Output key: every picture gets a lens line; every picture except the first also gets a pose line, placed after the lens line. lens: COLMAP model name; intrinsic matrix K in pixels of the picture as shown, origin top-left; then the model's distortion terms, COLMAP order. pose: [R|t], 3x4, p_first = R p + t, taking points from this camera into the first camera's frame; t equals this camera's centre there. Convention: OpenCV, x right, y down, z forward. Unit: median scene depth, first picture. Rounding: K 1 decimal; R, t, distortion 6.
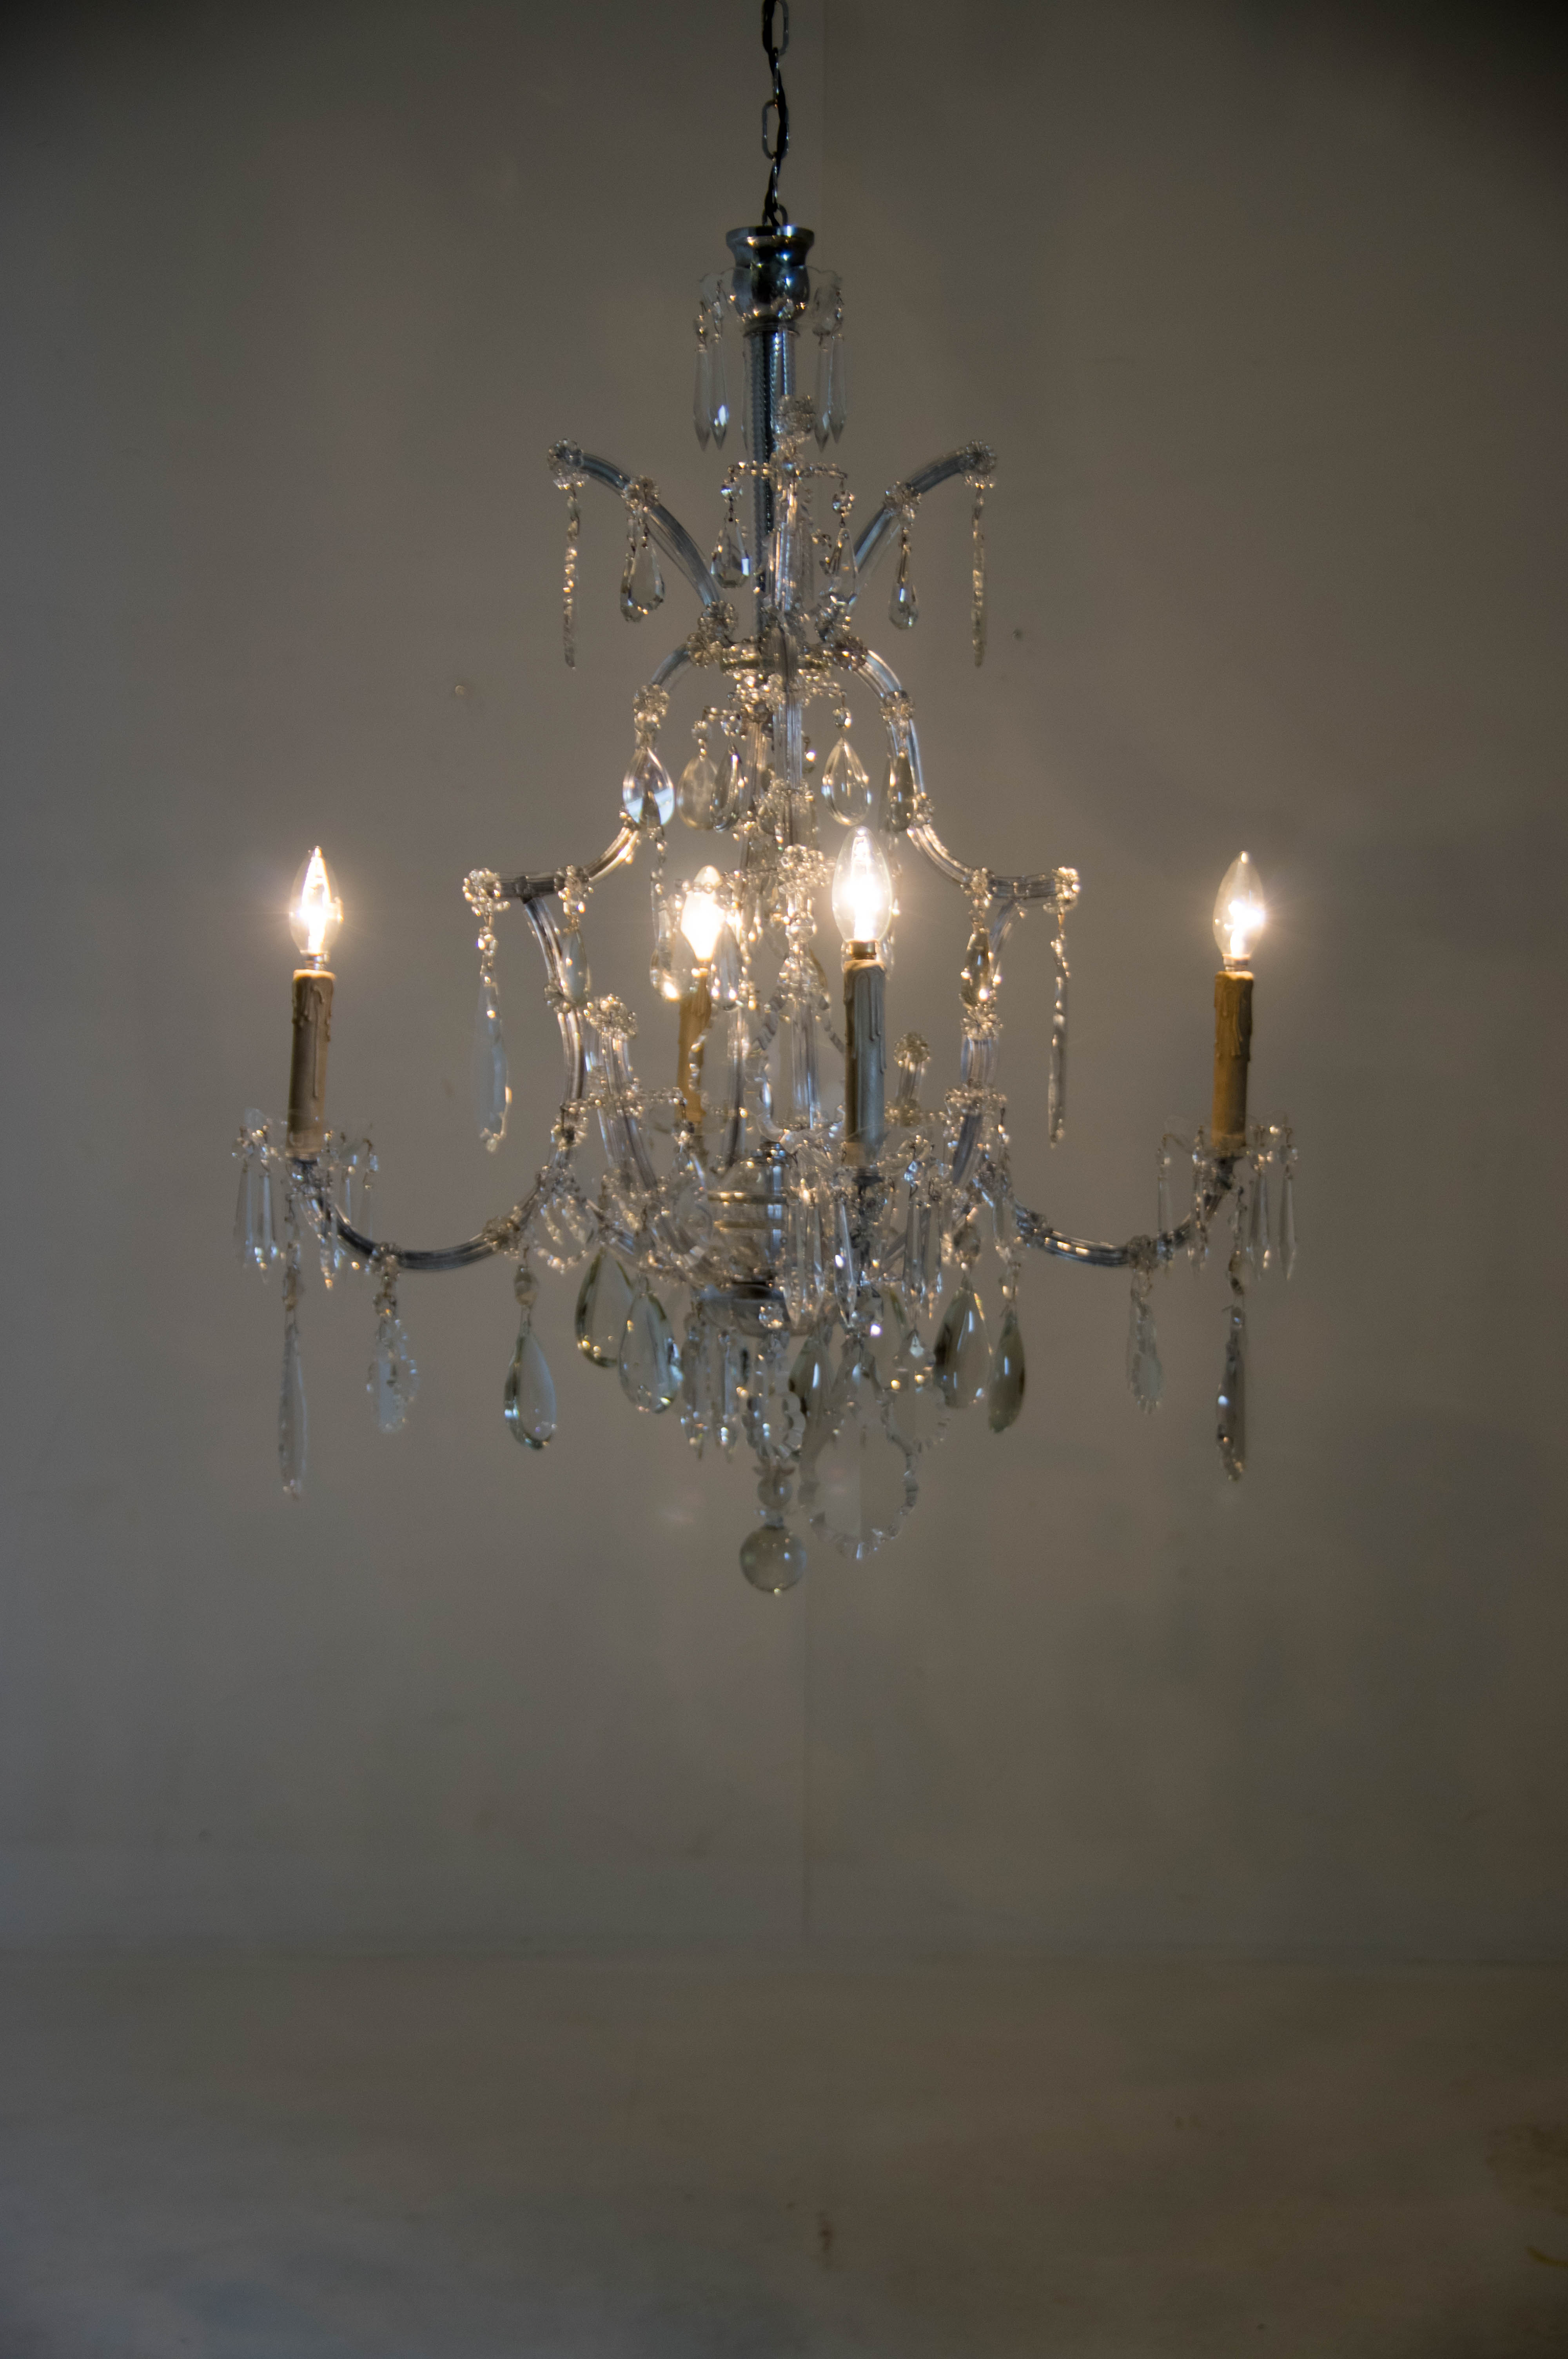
lens RADIAL K [[3166.7, 0, 784.0], [0, 3166.7, 1179.5], [0, 0, 1]] dist [0.087455, -0.033643]
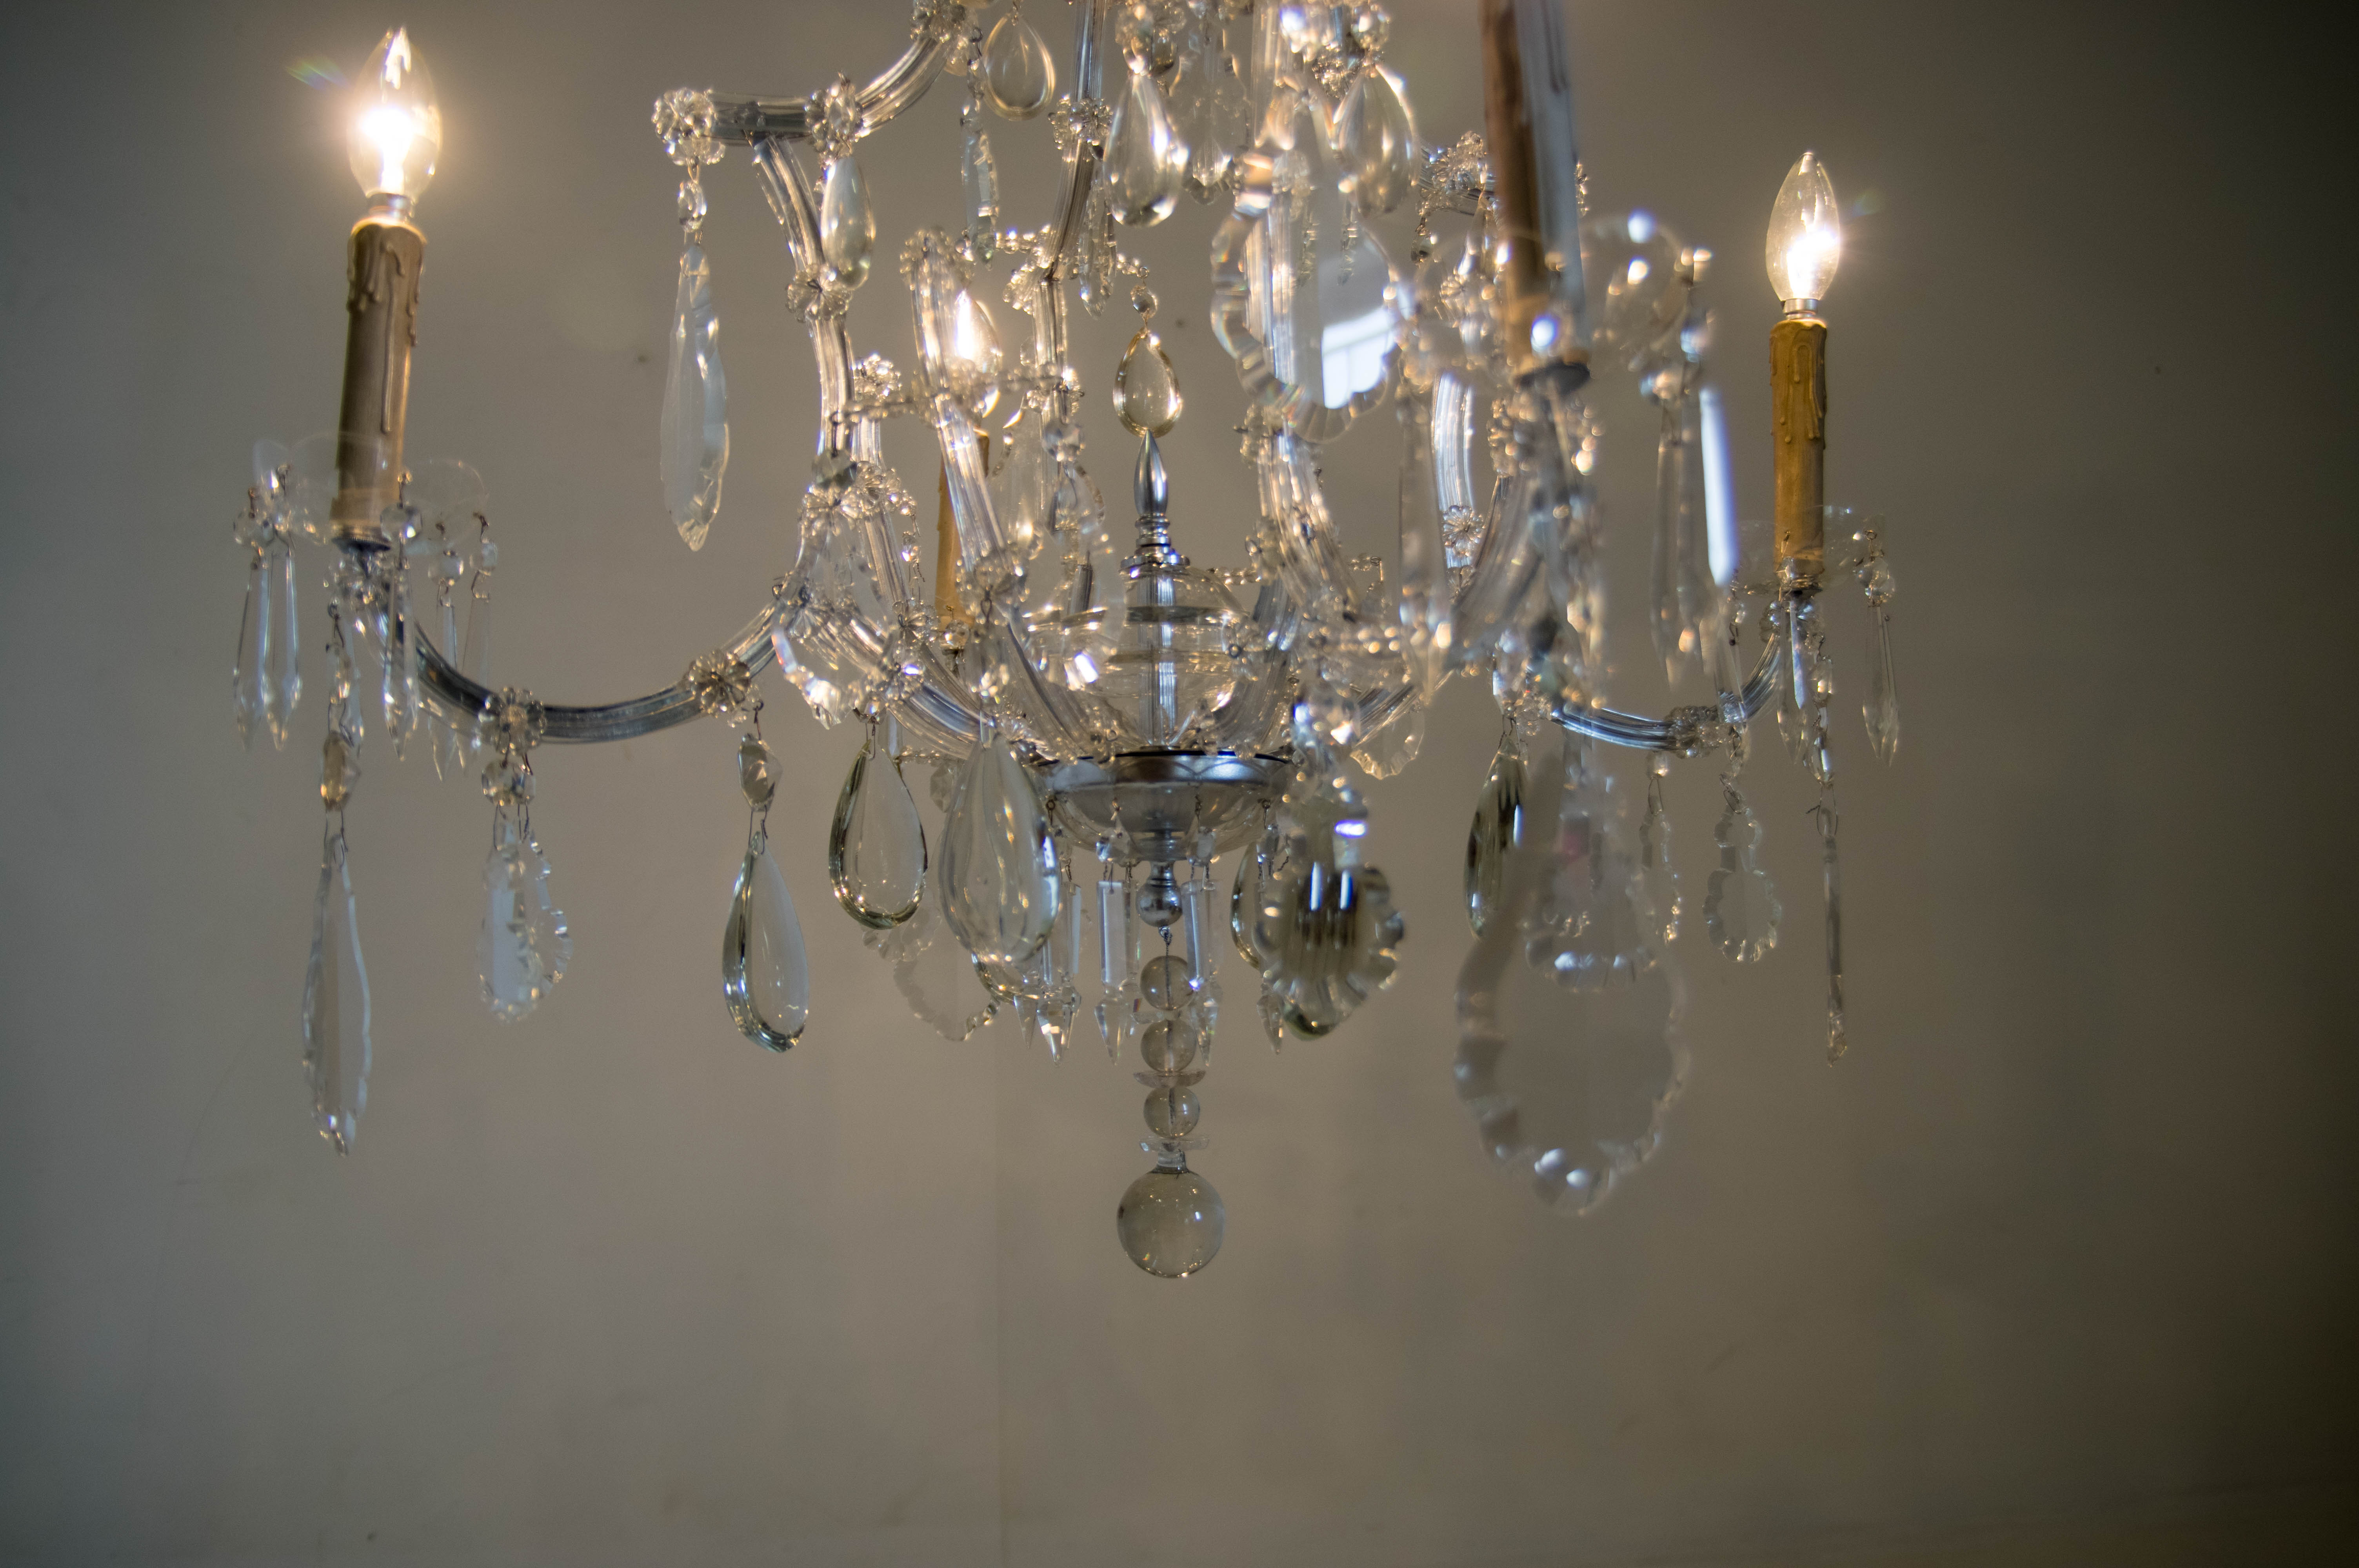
lens RADIAL K [[1881.1, 0, 1179.5], [0, 1881.1, 784.0], [0, 0, 1]] dist [-0.076707, 0.002028]
pose [[0.982813, -0.010363, 0.184314, -0.069006], [0.029359, 0.994490, -0.100637, 0.073618], [-0.182255, 0.104319, 0.977702, 0.652045]]
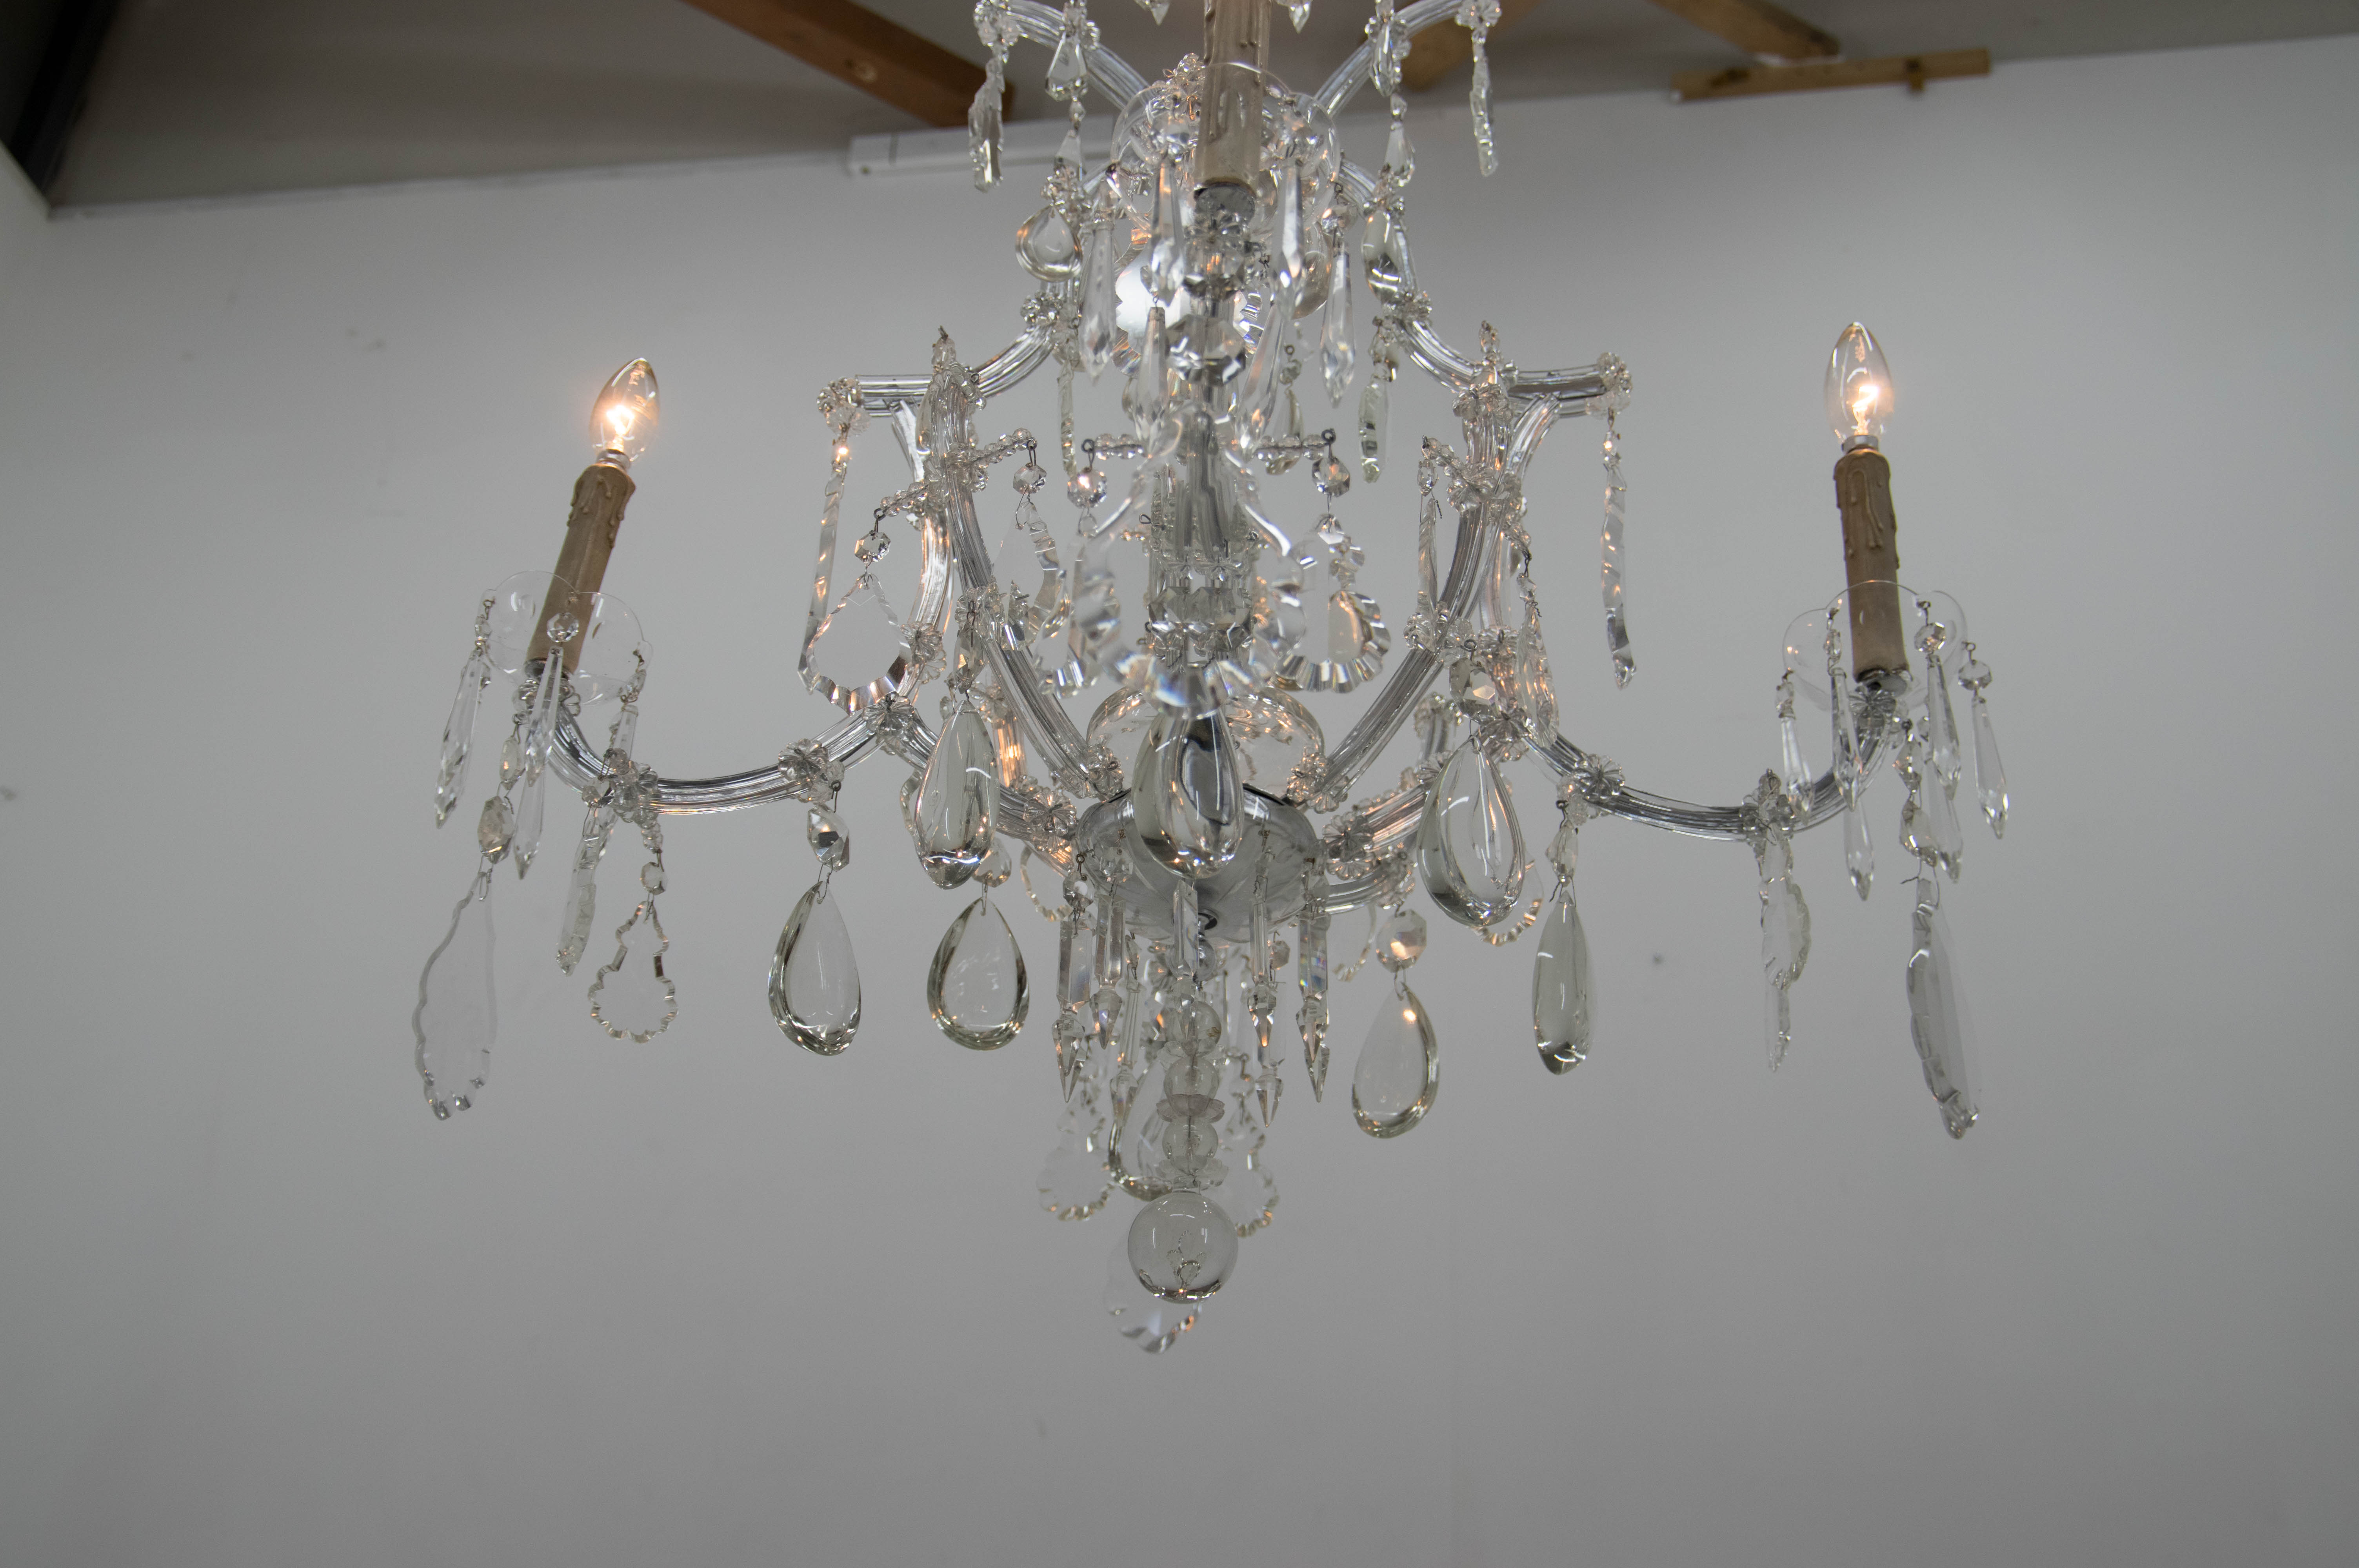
lens RADIAL K [[2387.6, 0, 1179.5], [0, 2387.6, 784.0], [0, 0, 1]] dist [-0.014268, -0.014074]
pose [[0.986589, -0.047436, -0.156176, 0.073023], [-0.046094, 0.836917, -0.545385, 0.301463], [0.156578, 0.545270, 0.823507, 0.587655]]
